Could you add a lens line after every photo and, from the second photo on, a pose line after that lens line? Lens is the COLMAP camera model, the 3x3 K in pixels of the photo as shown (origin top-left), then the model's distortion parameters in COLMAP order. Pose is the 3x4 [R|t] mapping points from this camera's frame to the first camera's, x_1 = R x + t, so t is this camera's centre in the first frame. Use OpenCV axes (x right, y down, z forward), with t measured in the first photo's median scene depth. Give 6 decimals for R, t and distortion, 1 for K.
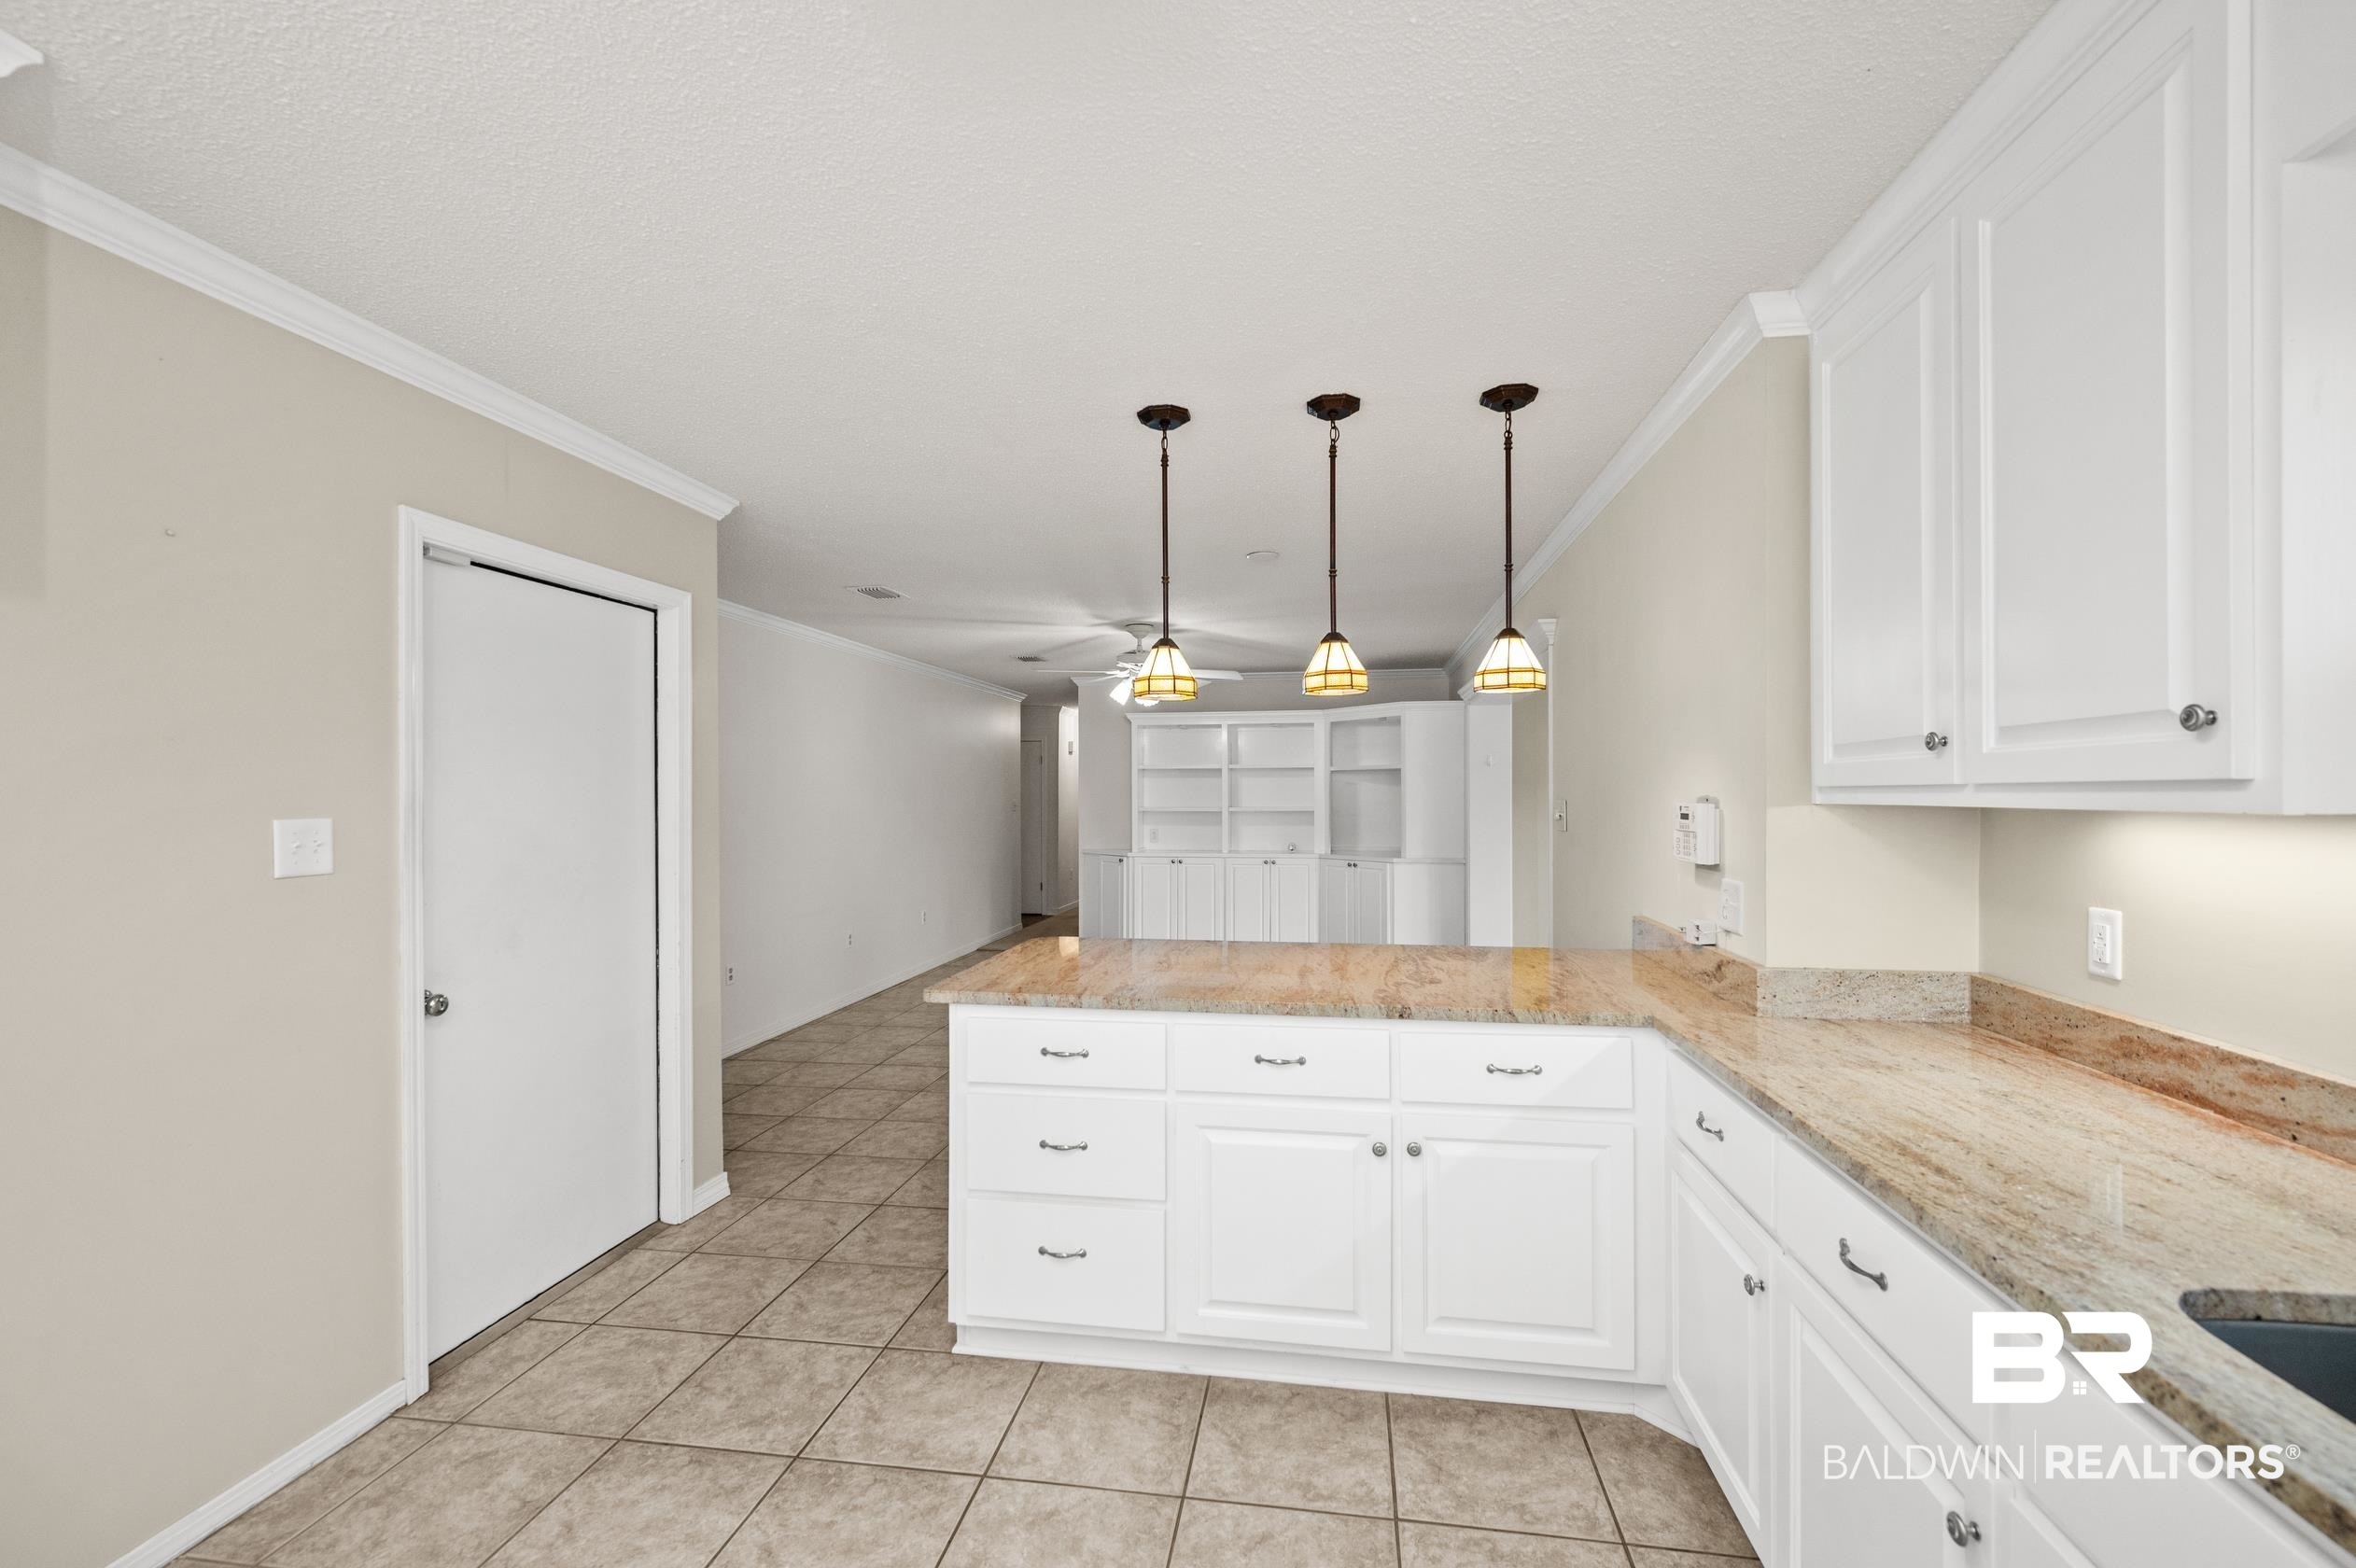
lens RADIAL K [[994.2, 0, 1225.2], [0, 994.2, 797.6], [0, 0, 1]] dist [0.002986, -0.000729]
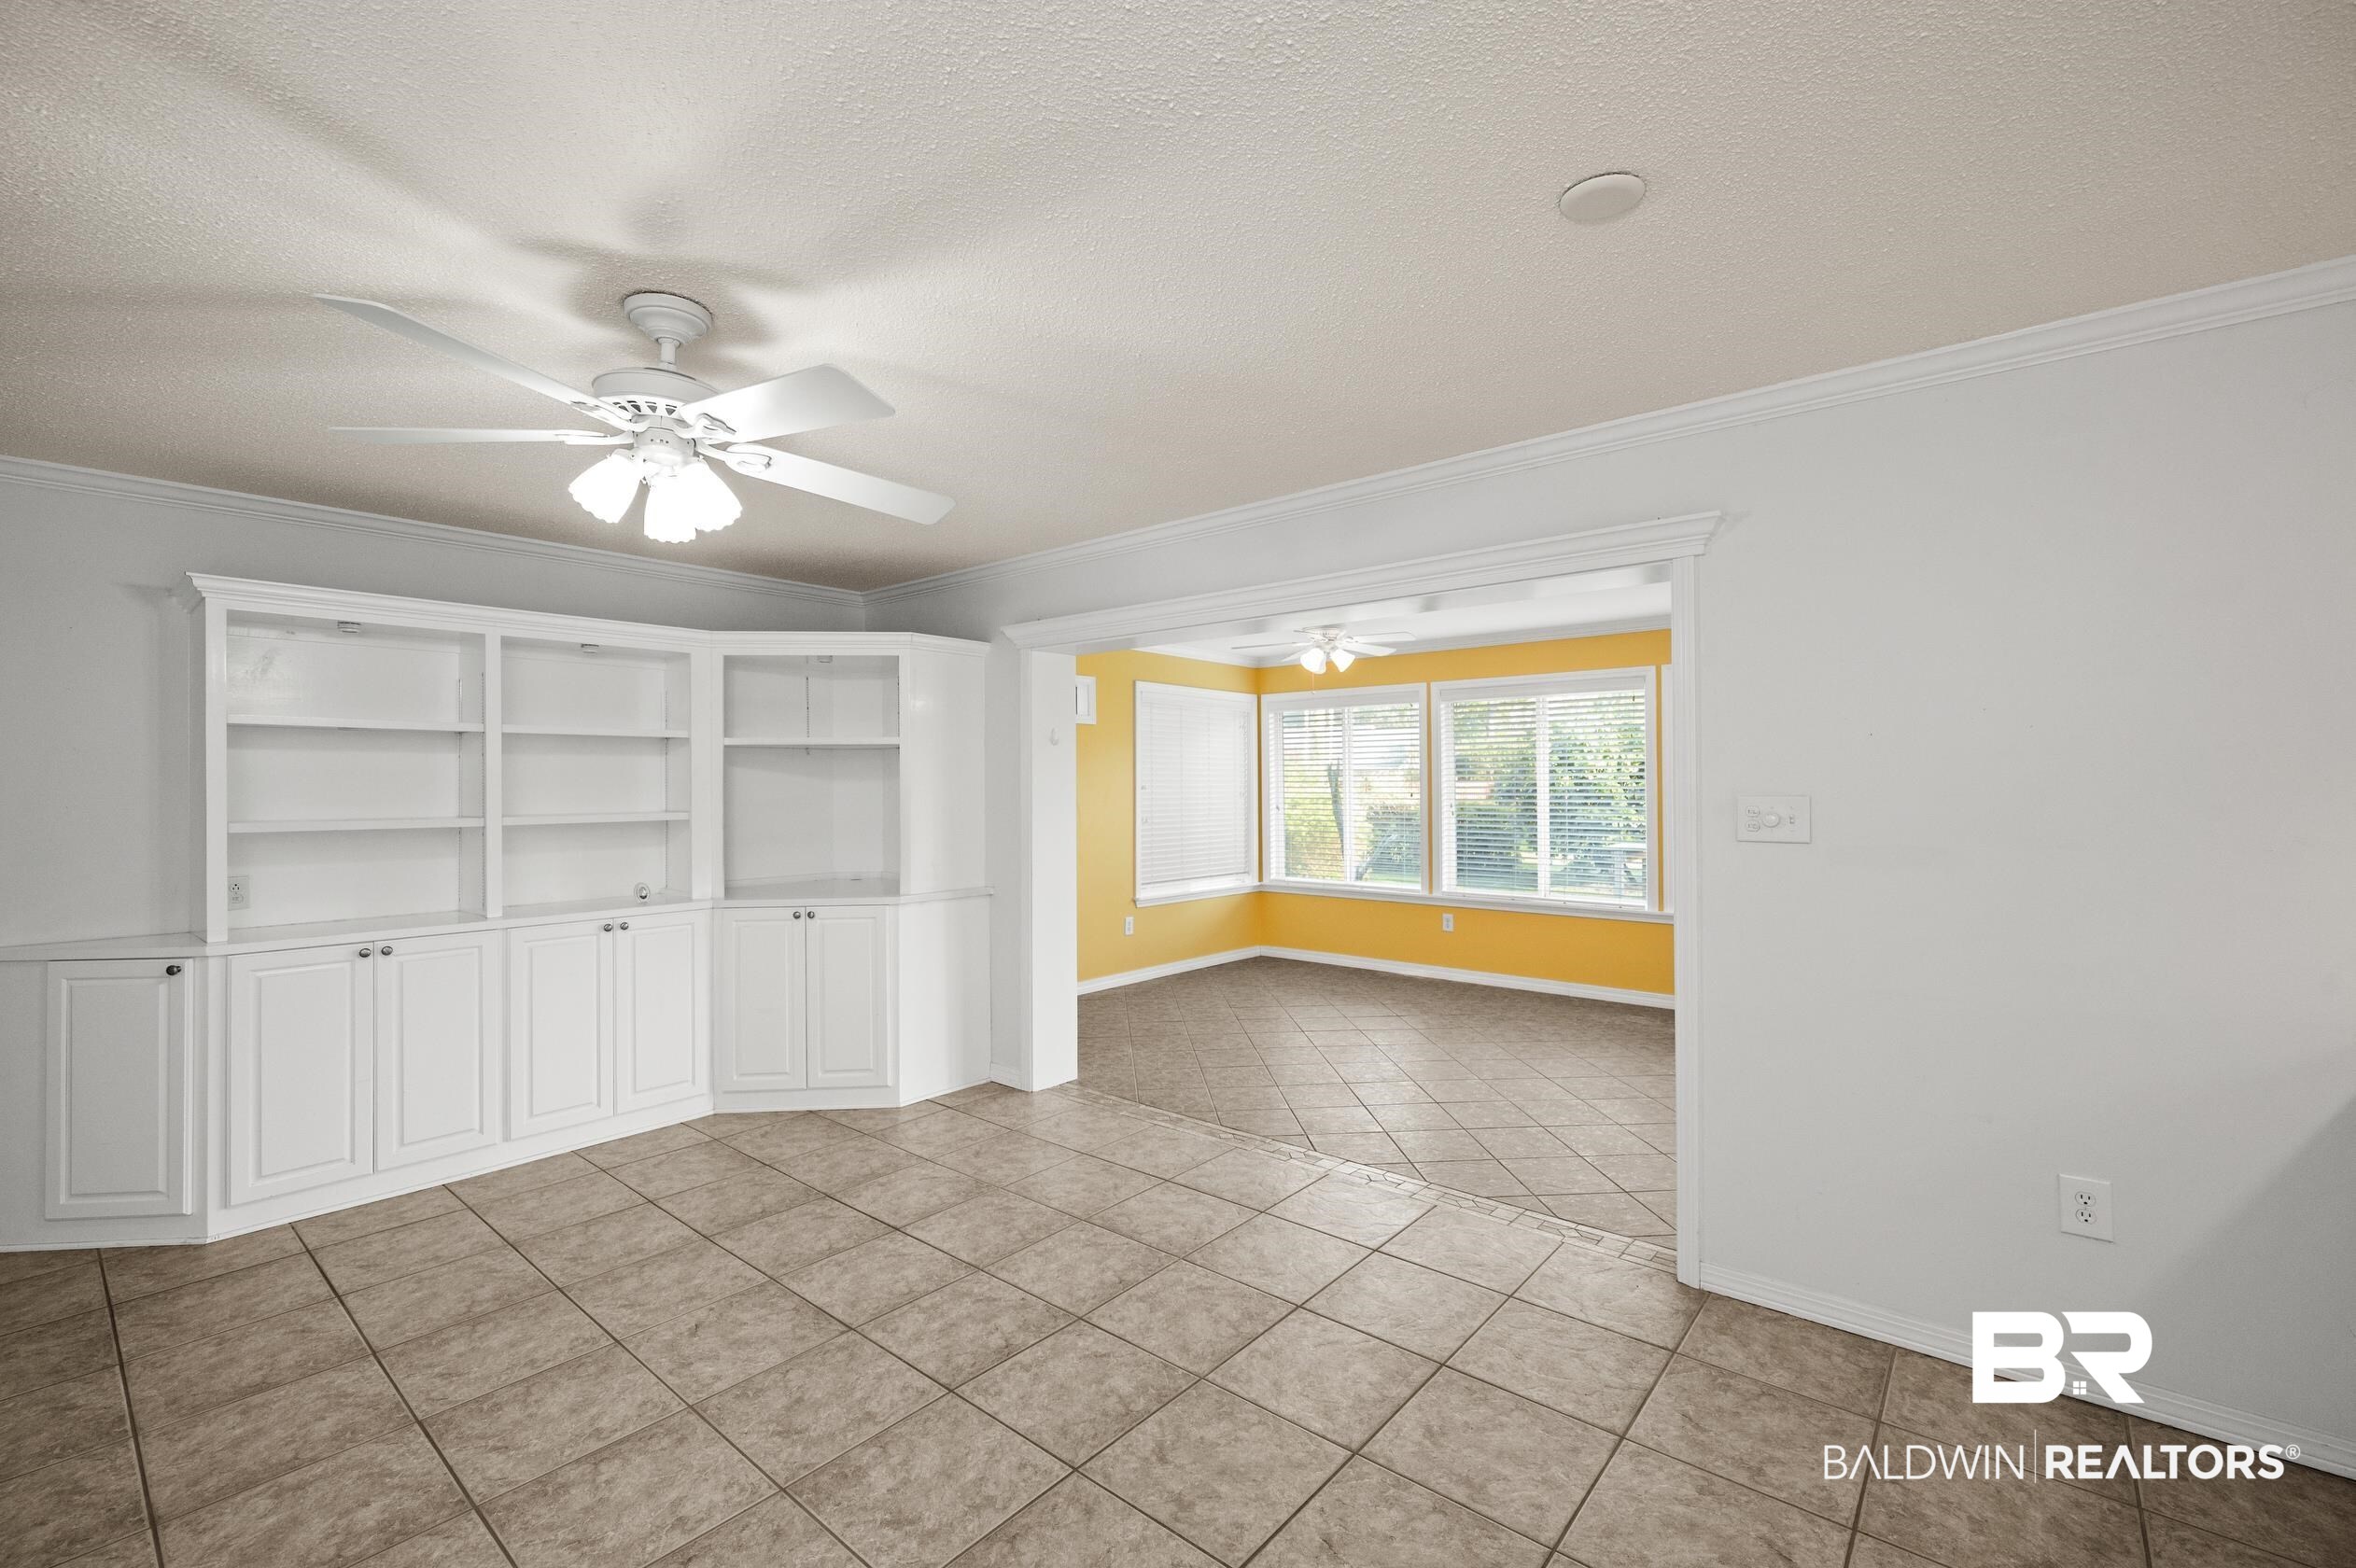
lens RADIAL K [[994.2, 0, 1197.4], [0, 994.2, 768.0], [0, 0, 1]] dist [0.002986, -0.000729]
pose [[0.528195, 0.013497, 0.849016, -0.813893], [0.004216, 0.999820, -0.018517, -0.012797], [-0.849113, 0.013360, 0.528042, 1.801370]]
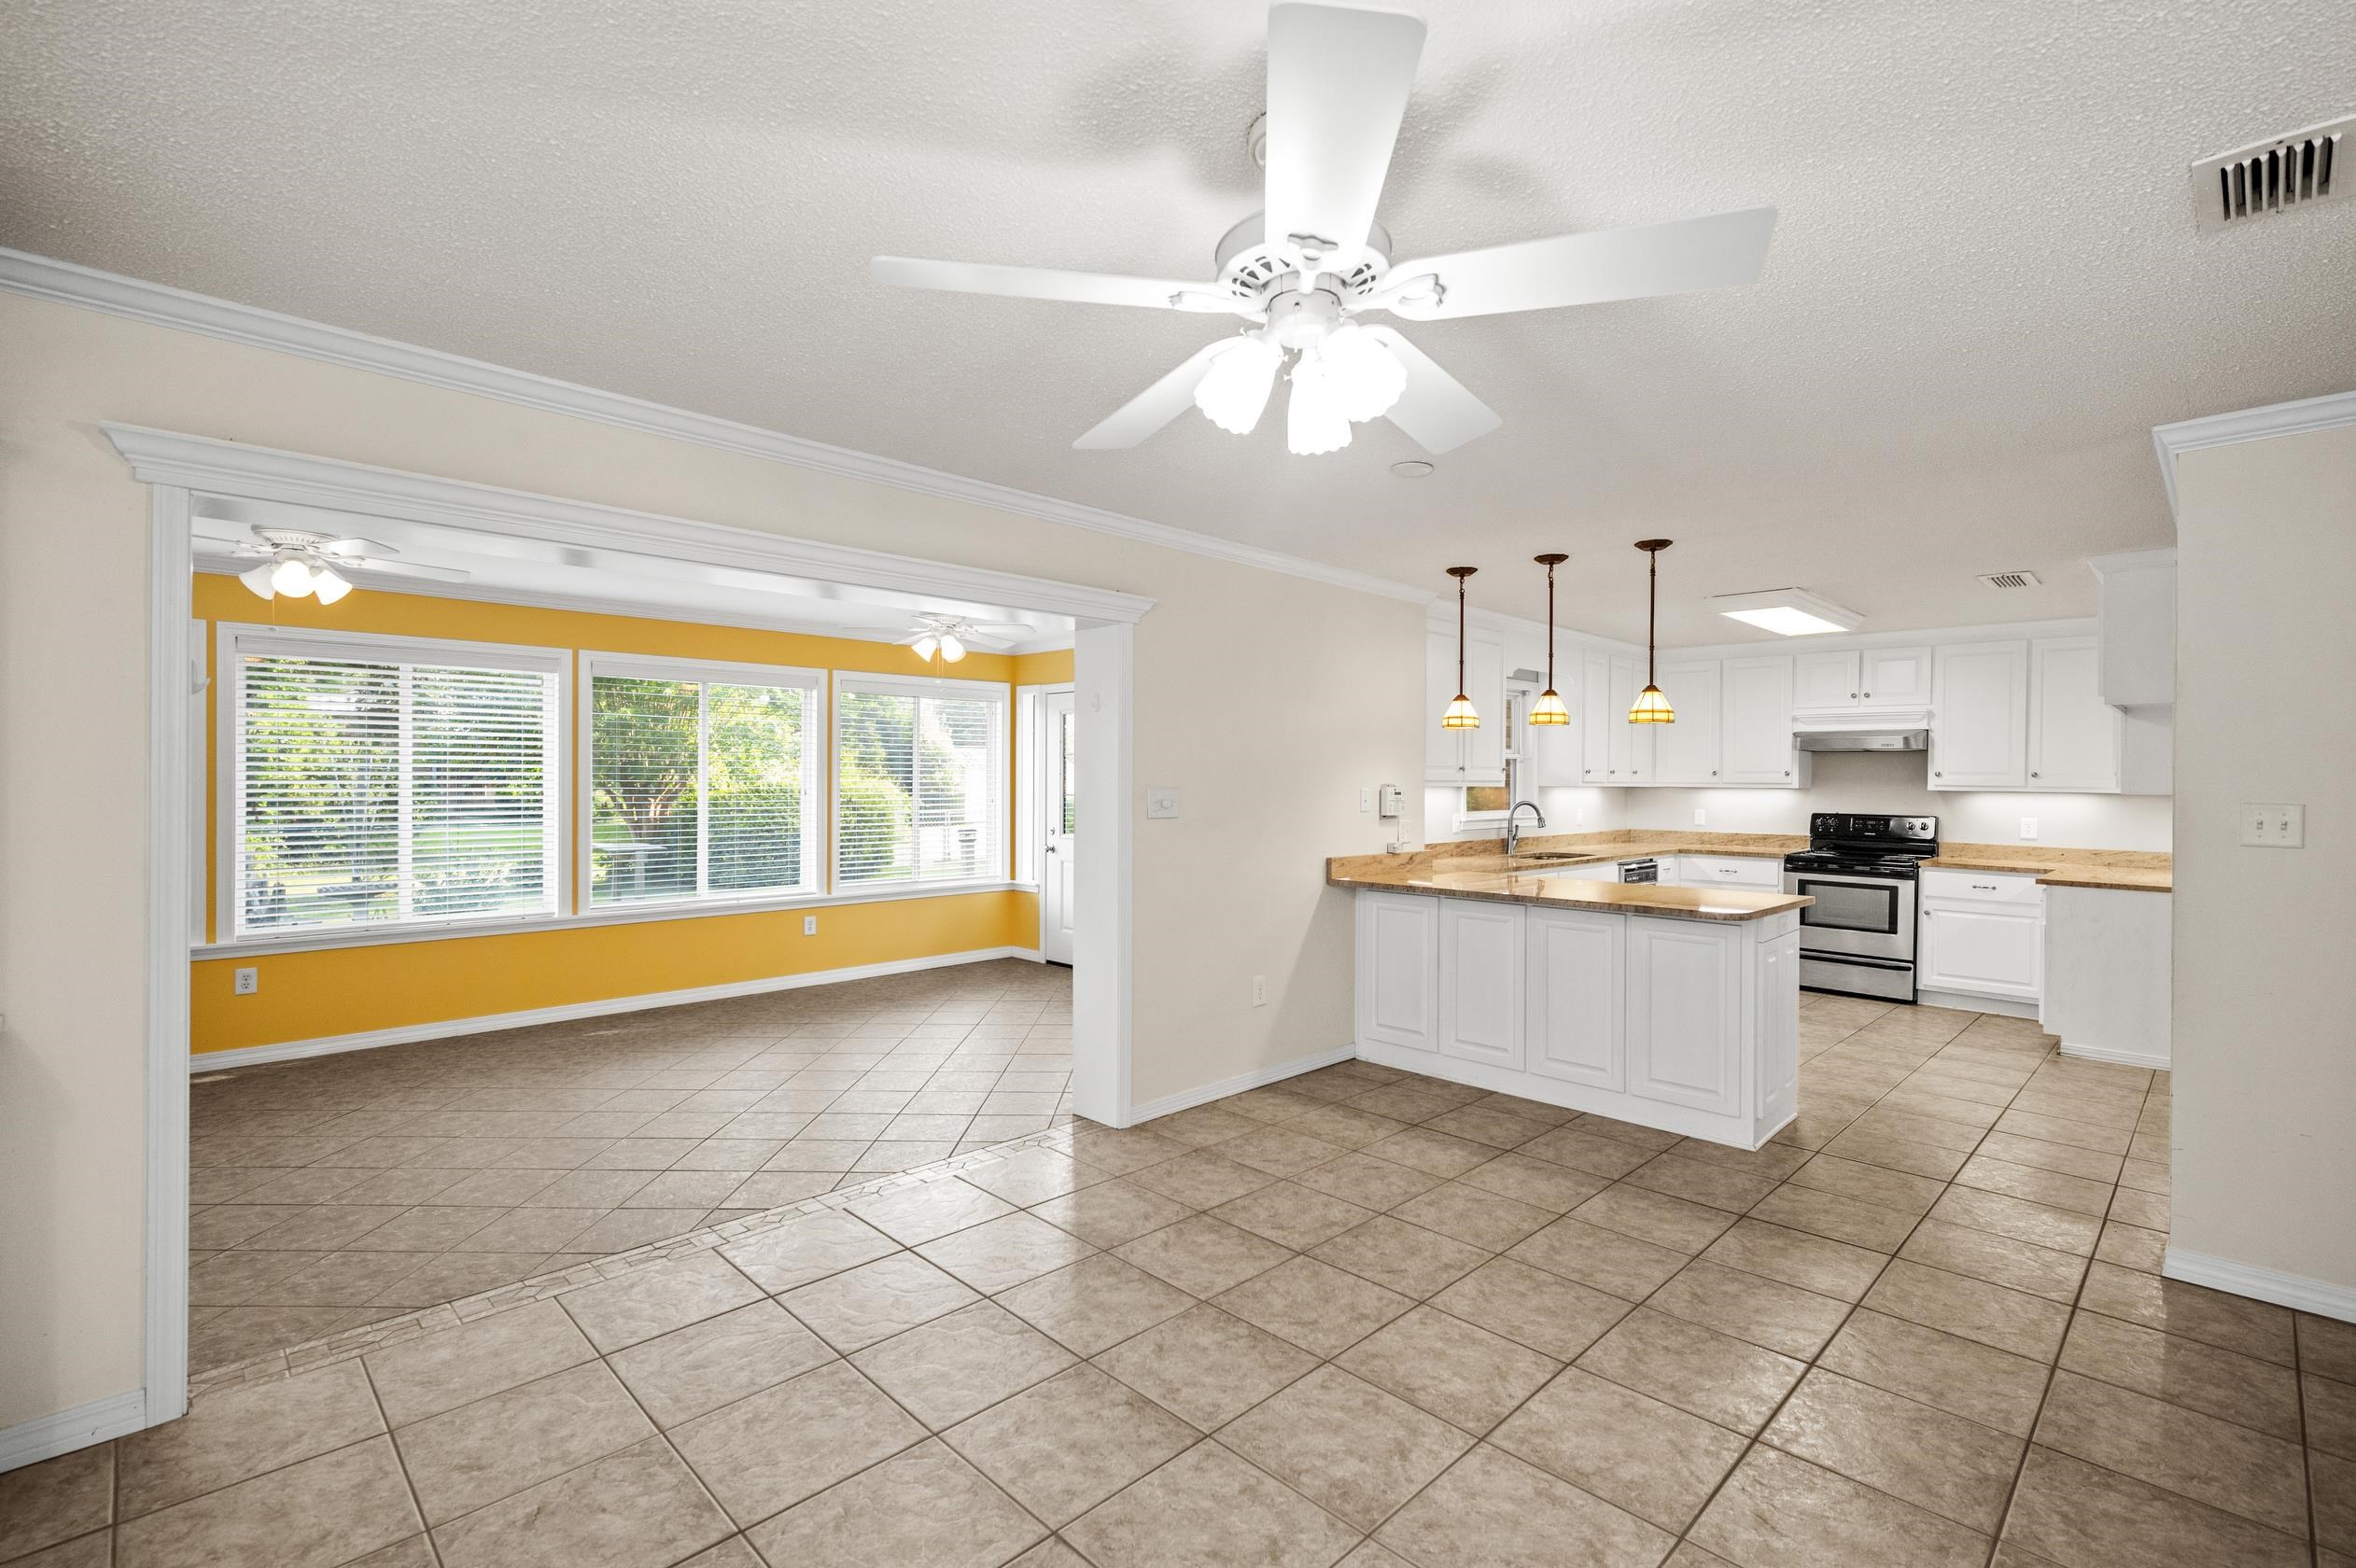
lens RADIAL K [[1057.5, 0, 1165.0], [0, 1057.5, 791.7], [0, 0, 1]] dist [0.002091, -0.001810]
pose [[-0.786079, -0.008113, 0.618073, -0.618302], [-0.001123, 0.999931, 0.011697, -0.013459], [-0.618125, 0.008501, -0.786034, 3.694850]]
